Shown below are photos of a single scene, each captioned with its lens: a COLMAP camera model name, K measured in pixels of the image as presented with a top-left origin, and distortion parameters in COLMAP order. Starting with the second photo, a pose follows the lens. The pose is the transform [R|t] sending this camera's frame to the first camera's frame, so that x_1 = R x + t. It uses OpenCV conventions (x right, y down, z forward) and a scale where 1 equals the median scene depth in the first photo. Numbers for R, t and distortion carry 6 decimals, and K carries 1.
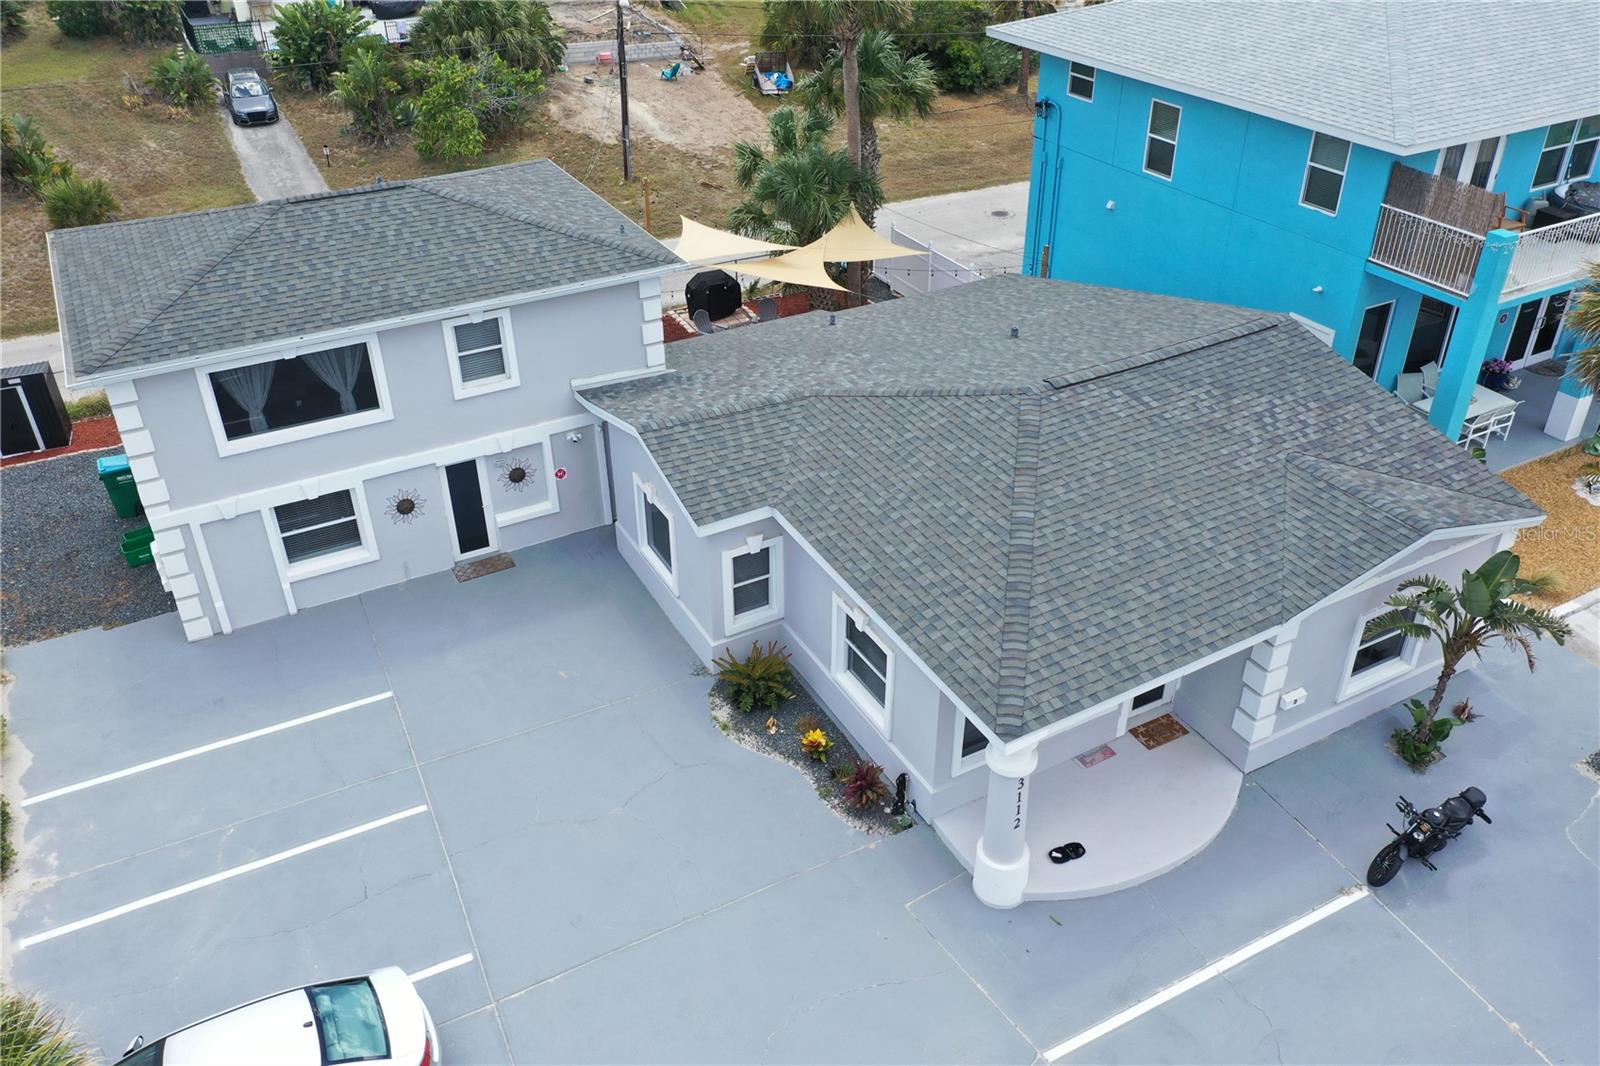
lens RADIAL K [[1262.5, 0, 803.3], [0, 1262.5, 524.7], [0, 0, 1]] dist [0.009461, 0.005466]
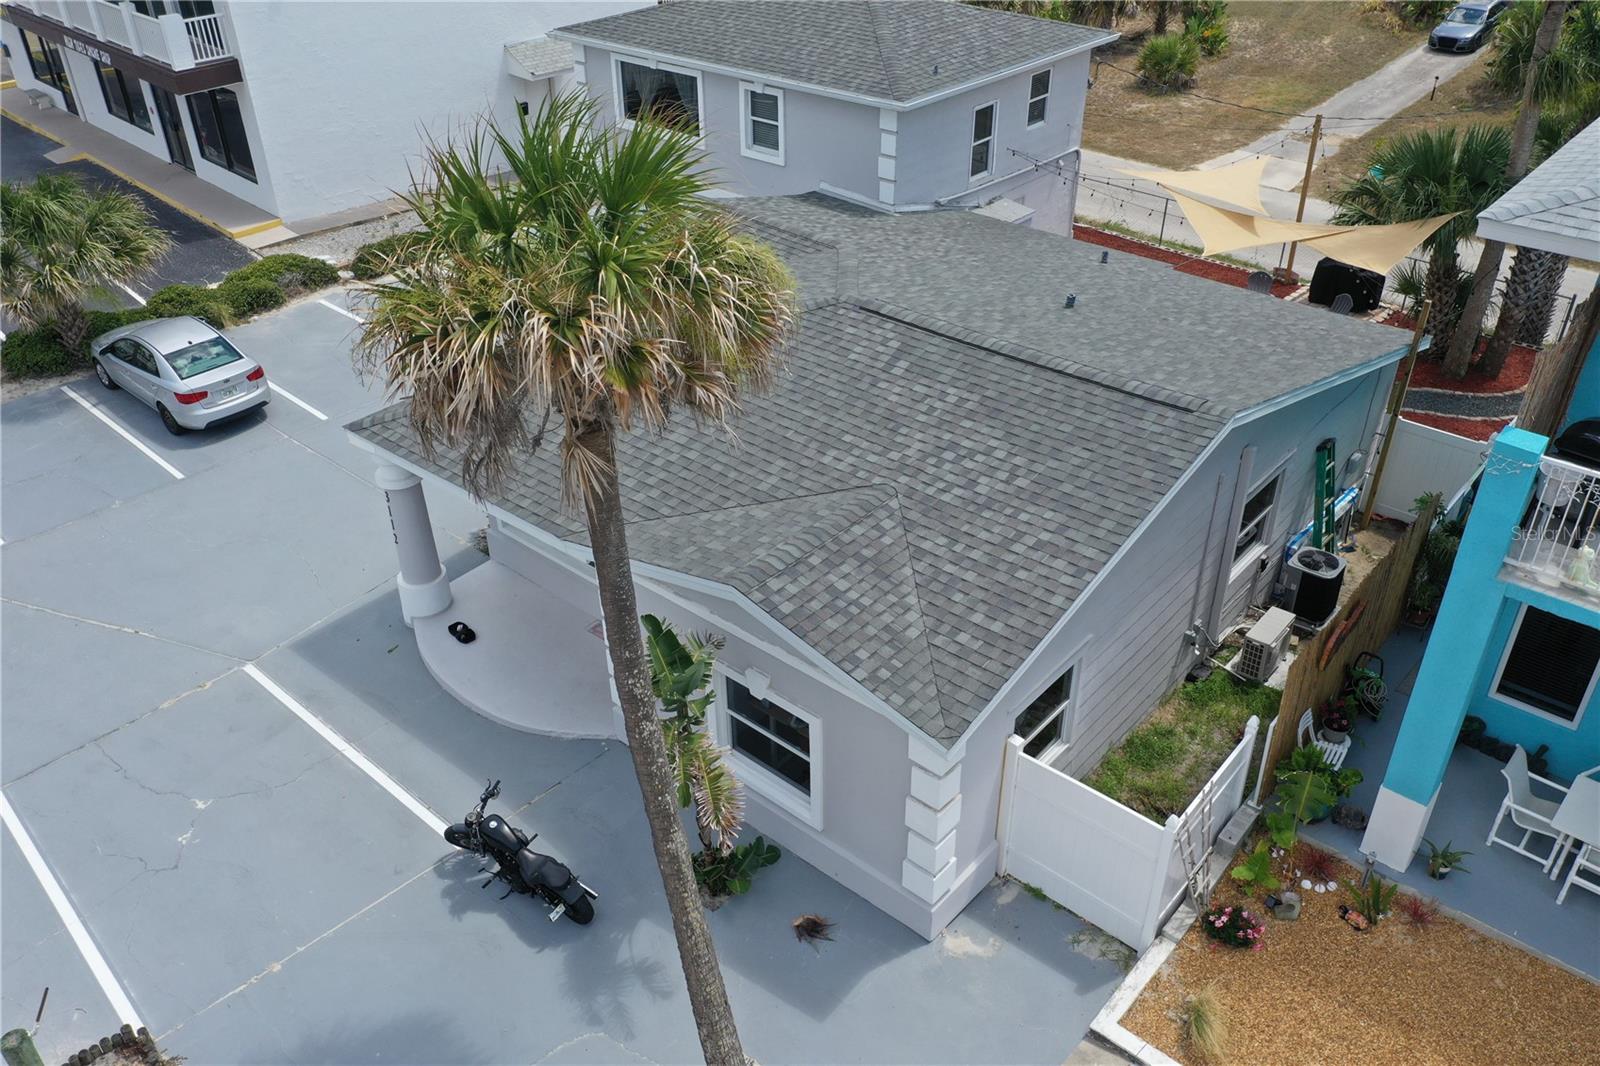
lens RADIAL K [[1262.5, 0, 800.4], [0, 1262.5, 527.4], [0, 0, 1]] dist [0.009461, 0.005466]
pose [[0.346453, 0.514350, -0.784483, 0.902382], [-0.494367, 0.810831, 0.313297, -0.227642], [0.797228, 0.279280, 0.535192, 0.544335]]
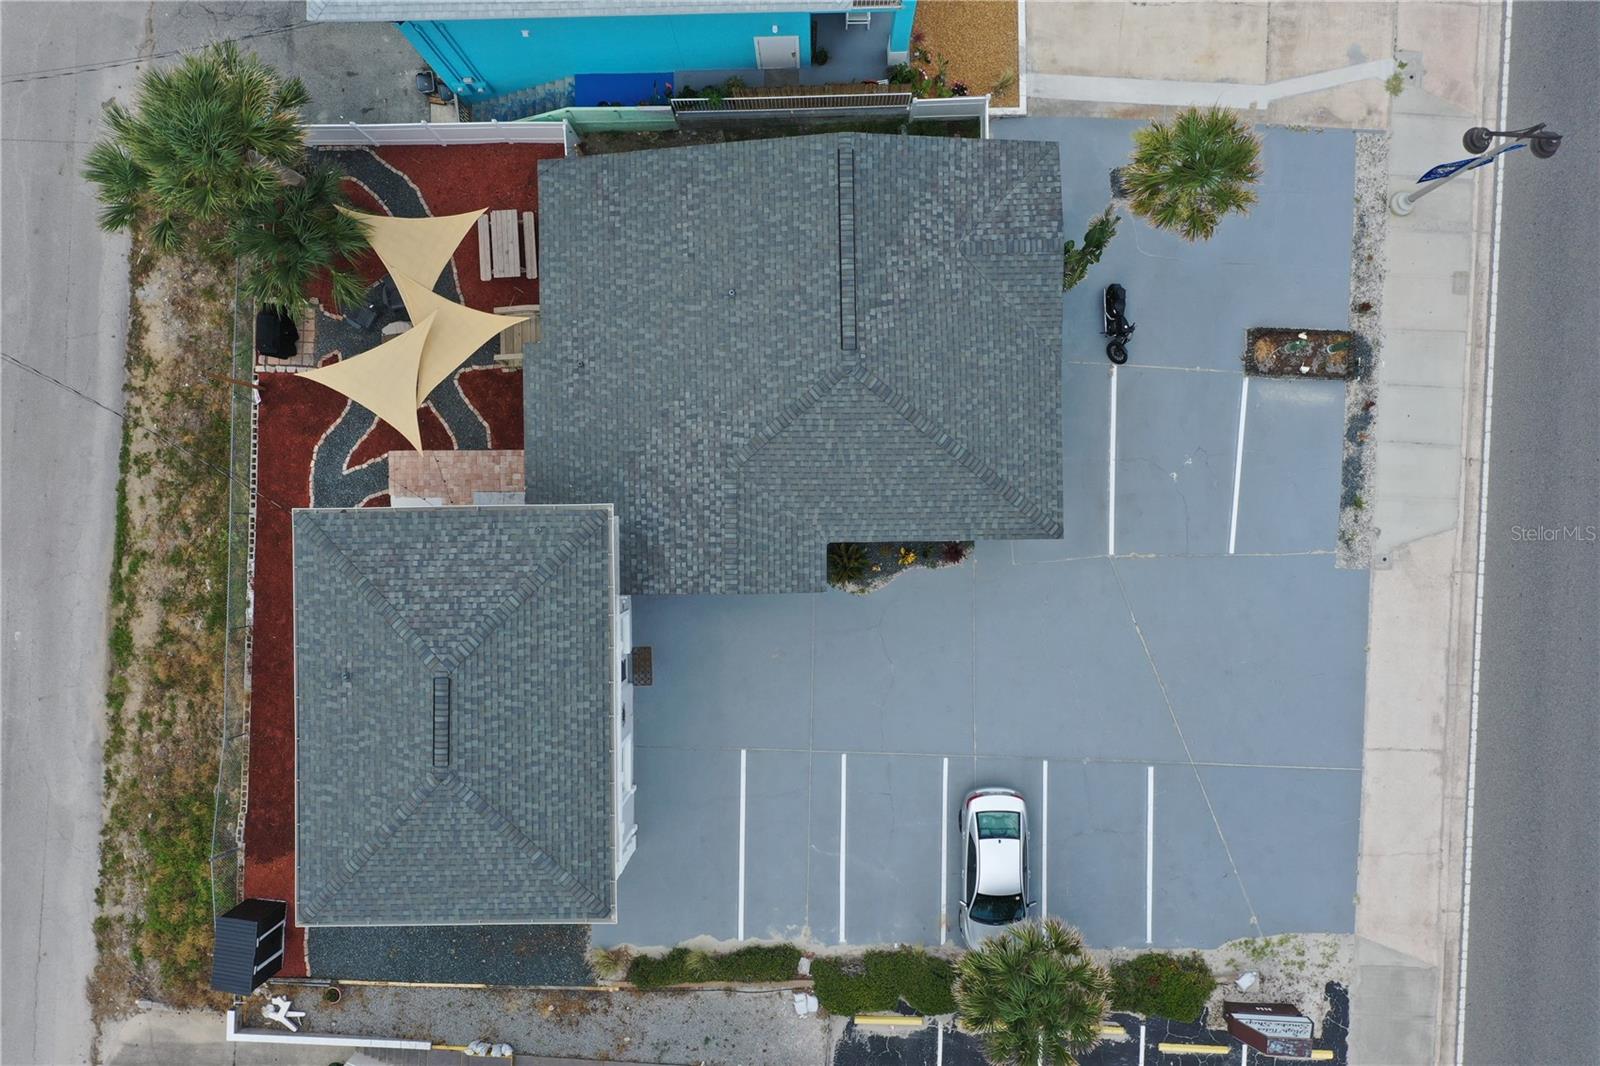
lens RADIAL K [[1262.5, 0, 798.1], [0, 1262.5, 523.2], [0, 0, 1]] dist [0.009461, 0.005466]
pose [[0.466283, -0.884624, -0.004610, -0.011311], [0.483246, 0.250346, 0.838928, -1.337477], [-0.740981, -0.393405, 0.544223, 0.134070]]
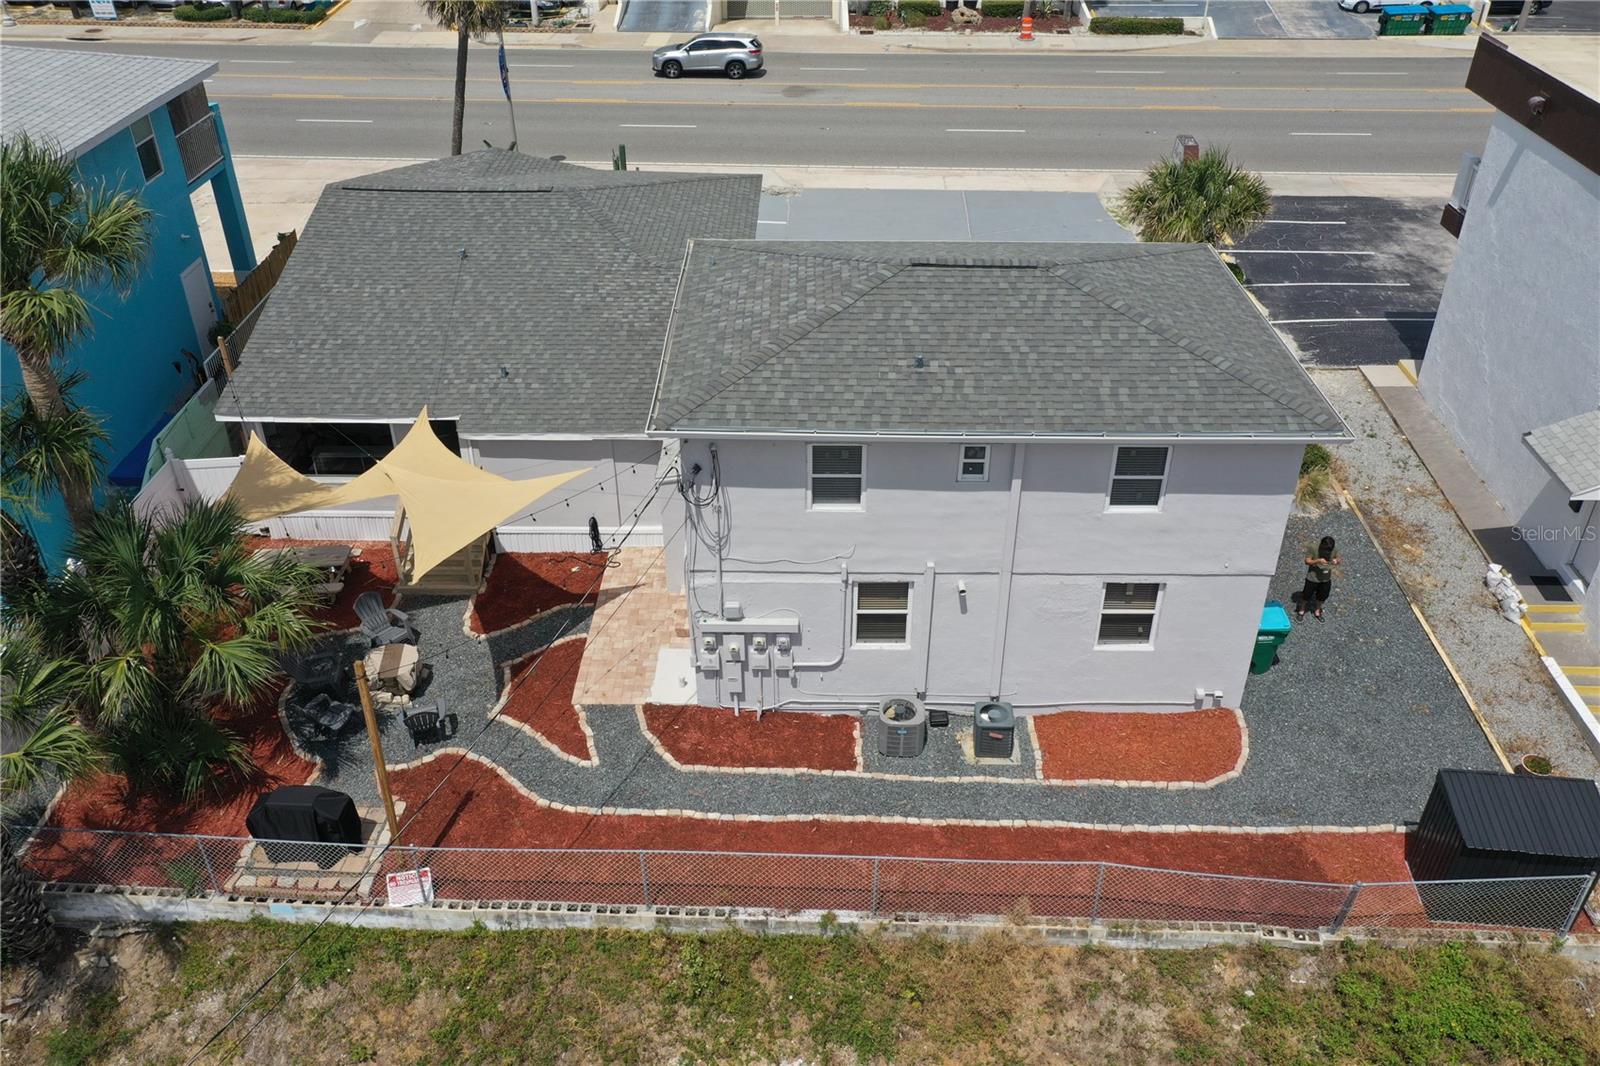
lens RADIAL K [[1262.5, 0, 799.7], [0, 1262.5, 526.4], [0, 0, 1]] dist [0.009461, 0.005466]
pose [[-0.874212, -0.256238, 0.412427, -0.745551], [0.265799, 0.458280, 0.848133, -1.071707], [-0.406331, 0.851071, -0.332526, 1.677190]]
